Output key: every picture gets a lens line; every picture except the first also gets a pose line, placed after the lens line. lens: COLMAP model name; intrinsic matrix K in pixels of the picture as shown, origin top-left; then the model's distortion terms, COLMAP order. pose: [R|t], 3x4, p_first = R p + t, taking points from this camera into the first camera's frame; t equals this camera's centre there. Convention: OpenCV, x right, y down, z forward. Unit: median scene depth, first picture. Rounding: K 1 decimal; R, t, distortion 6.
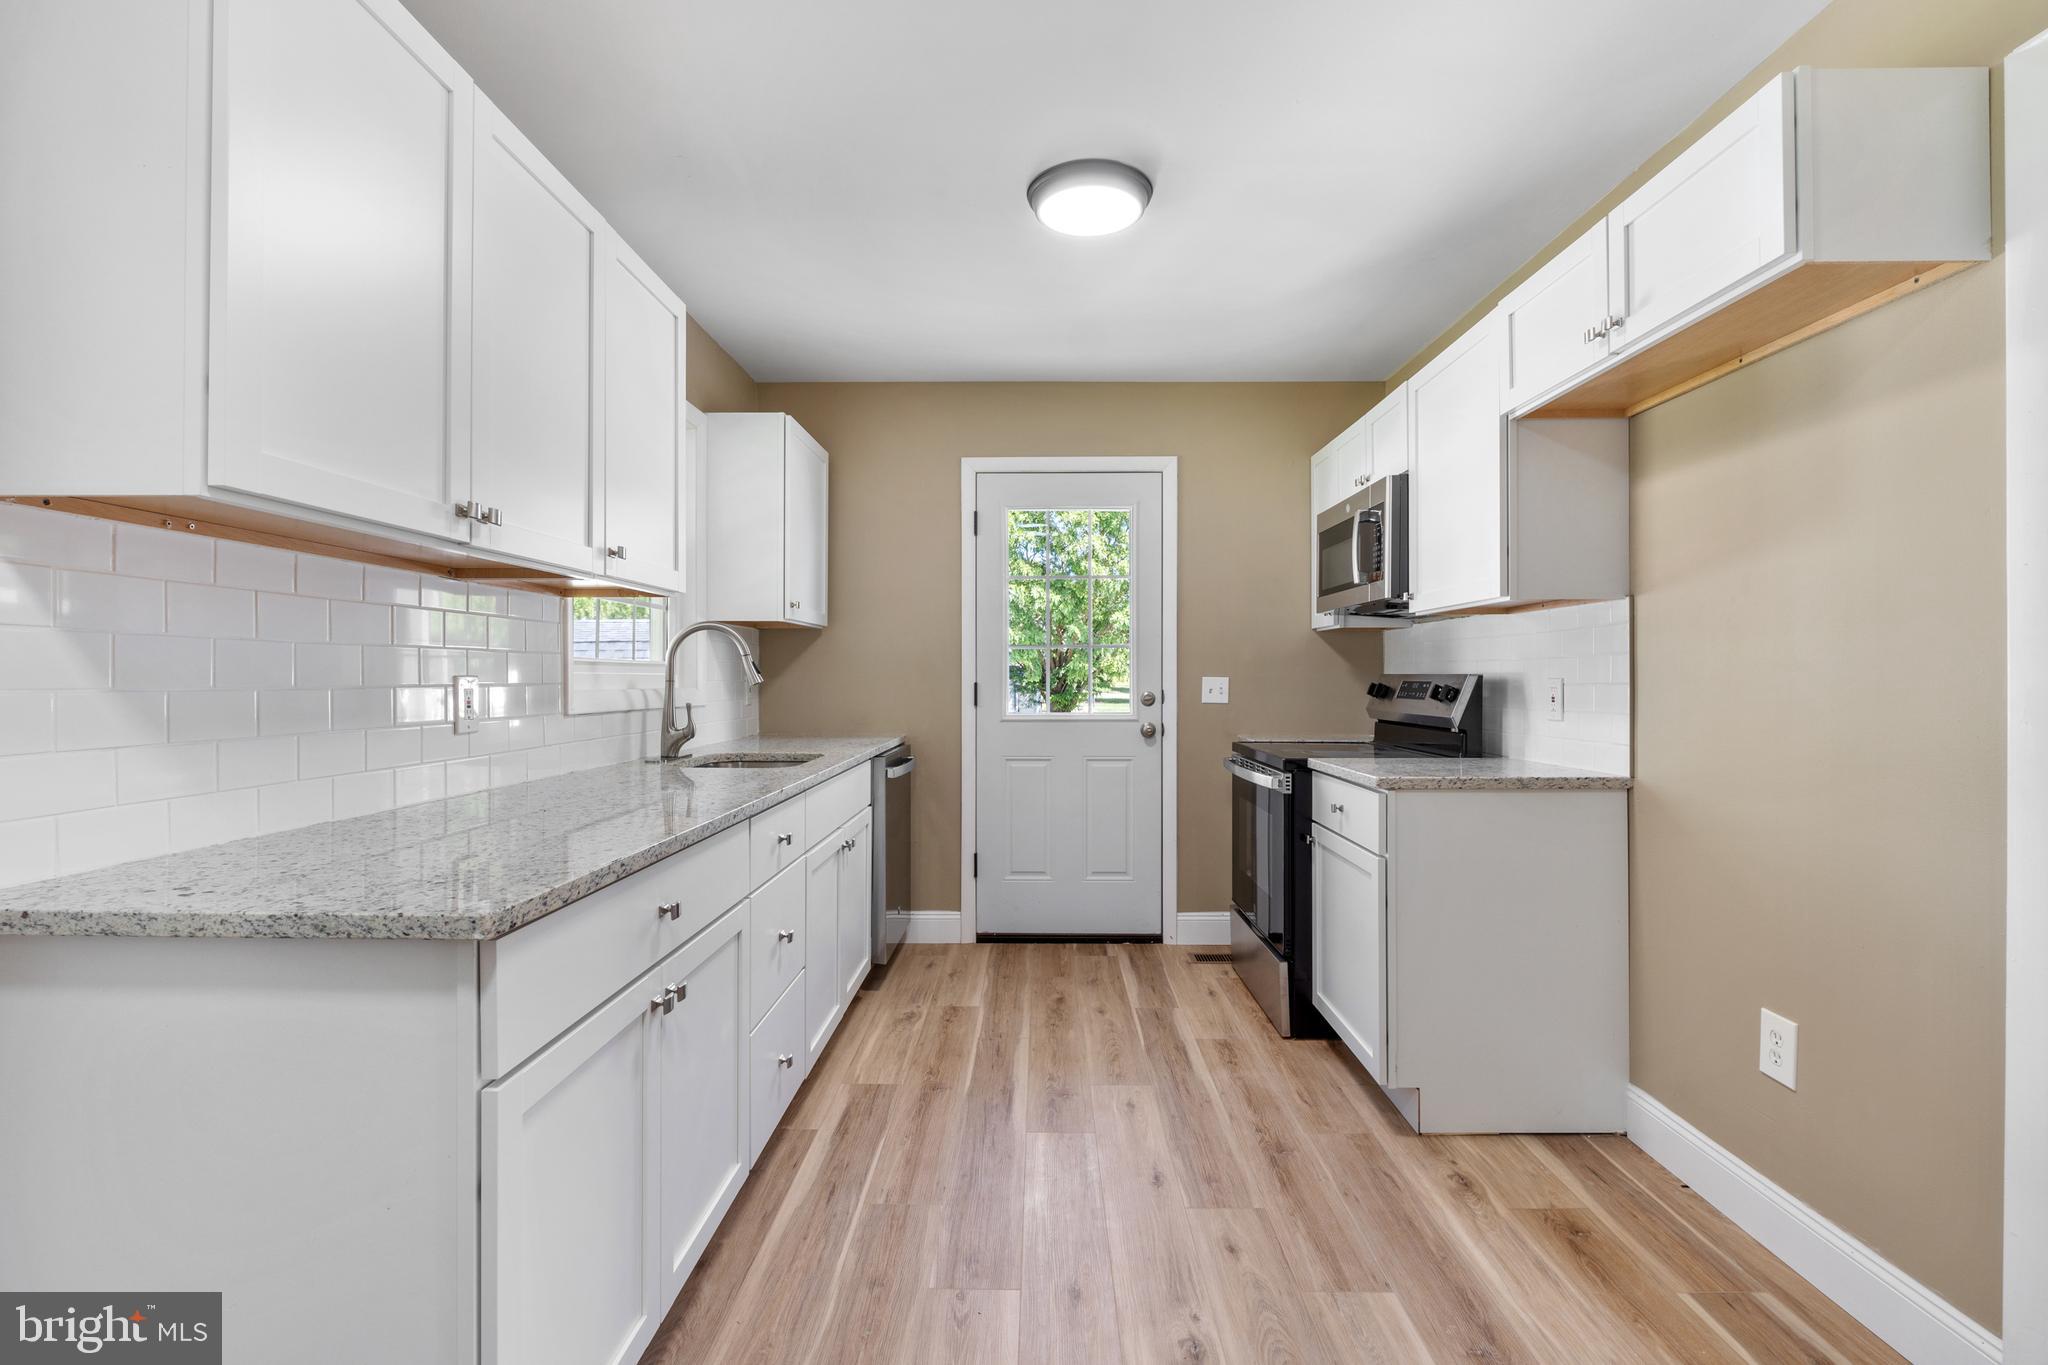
lens RADIAL K [[917.6, 0, 1024.0], [0, 917.6, 682.5], [0, 0, 1]] dist [-0.007364, 0.000215]
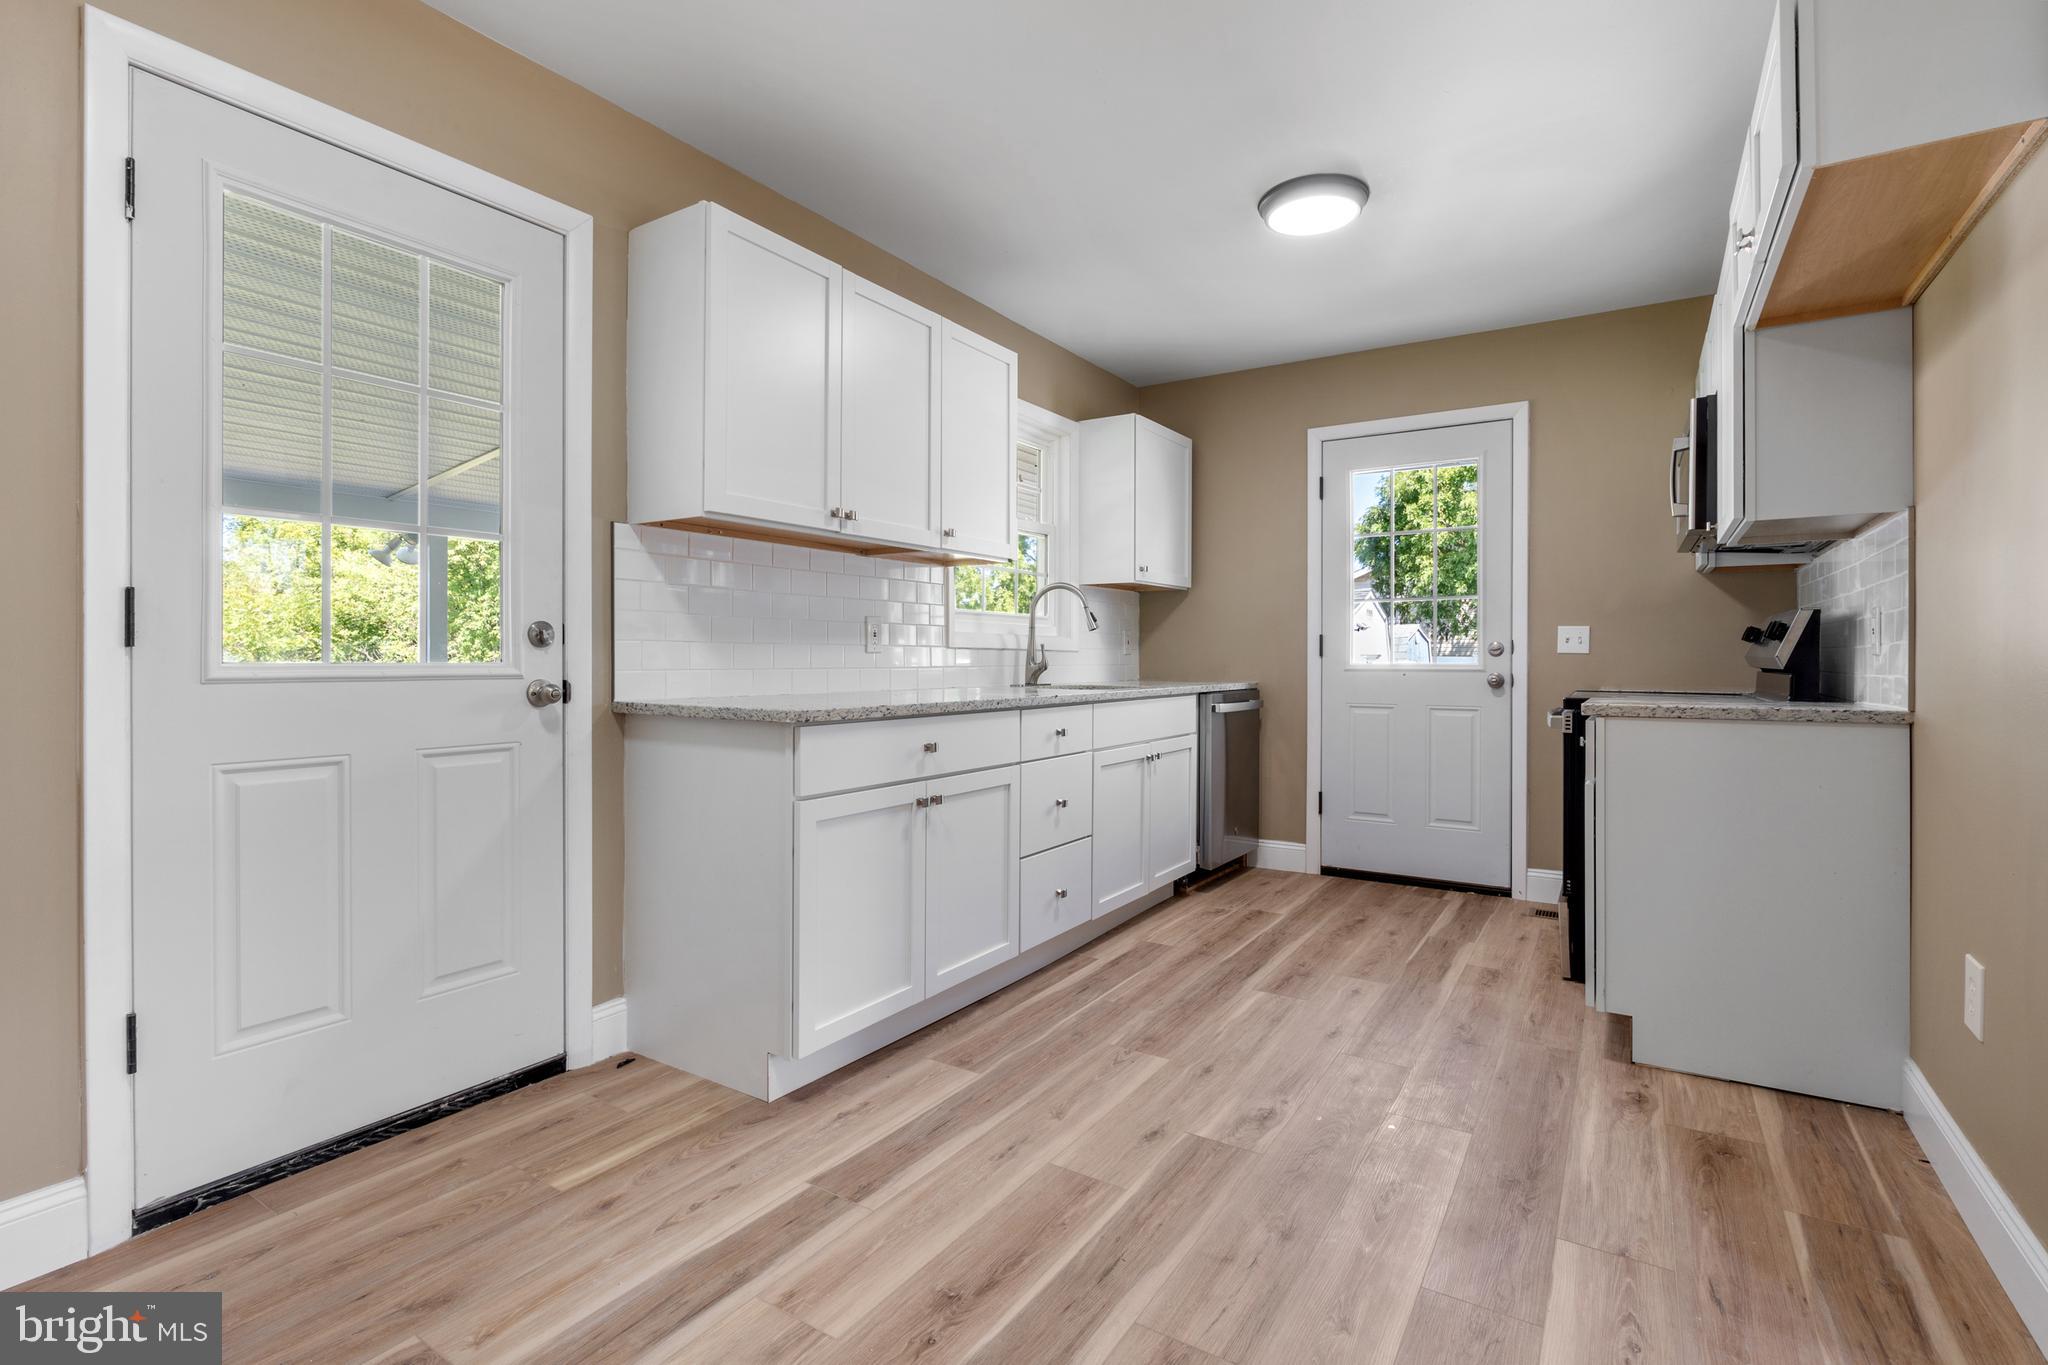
lens RADIAL K [[934.8, 0, 1033.4], [0, 934.8, 666.6], [0, 0, 1]] dist [-0.010878, 0.000306]
pose [[0.853243, 0.006256, -0.521475, 0.329398], [-0.004967, 0.999980, 0.003868, 0.049609], [0.521489, -0.000710, 0.853258, -0.169771]]
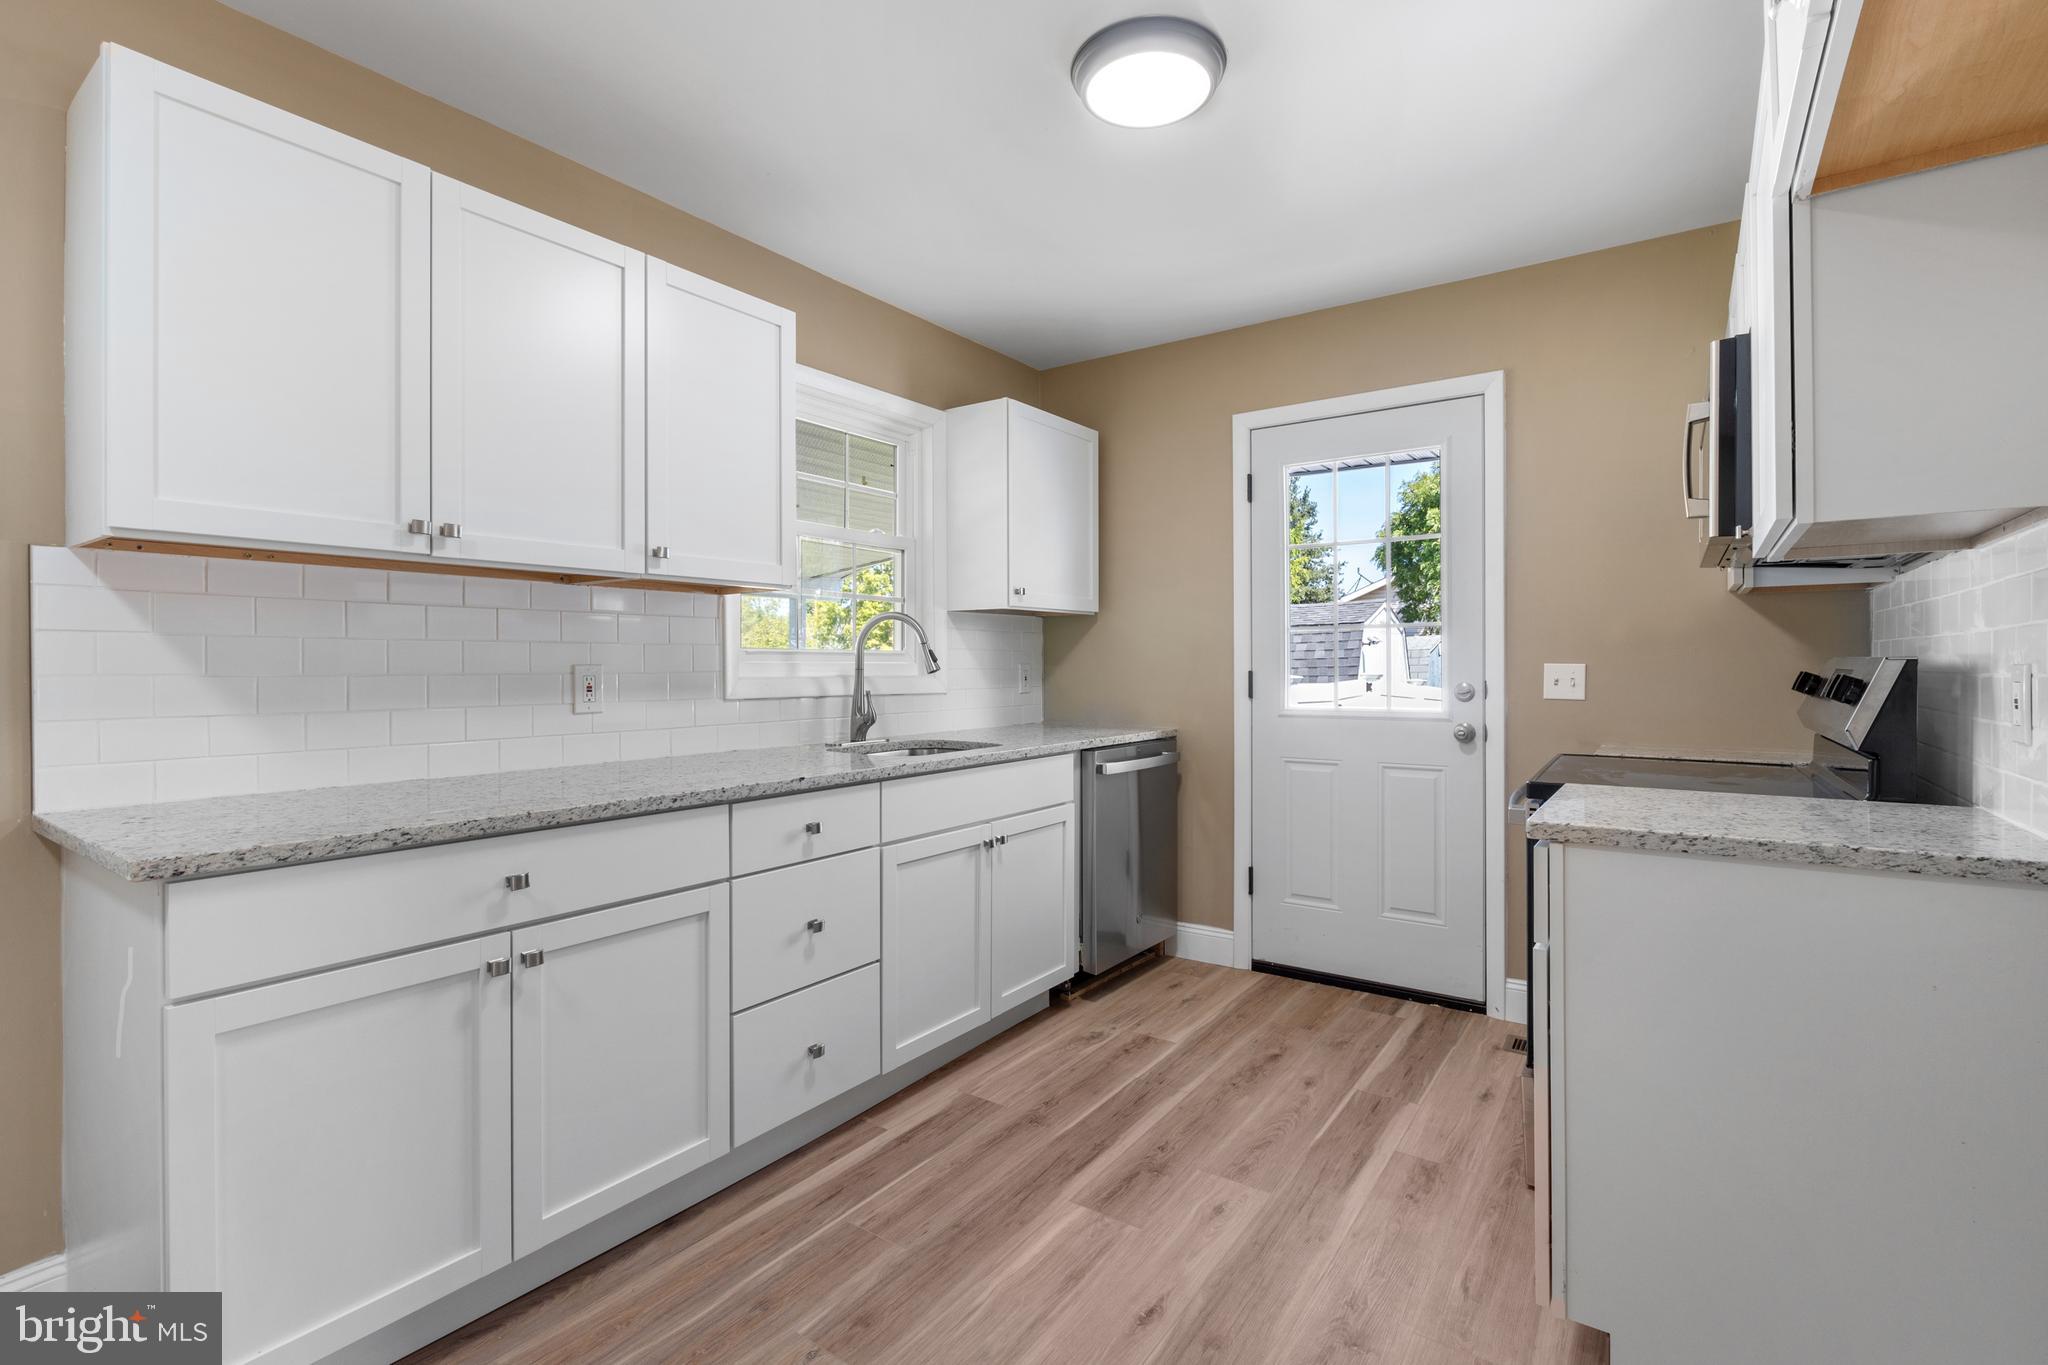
lens RADIAL K [[920.1, 0, 1034.8], [0, 920.1, 670.1], [0, 0, 1]] dist [-0.010948, 0.000193]
pose [[0.830842, 0.000288, -0.556508, 0.371012], [-0.000623, 1.000000, -0.000413, -0.000428], [0.556507, 0.000690, 0.830842, 0.228444]]
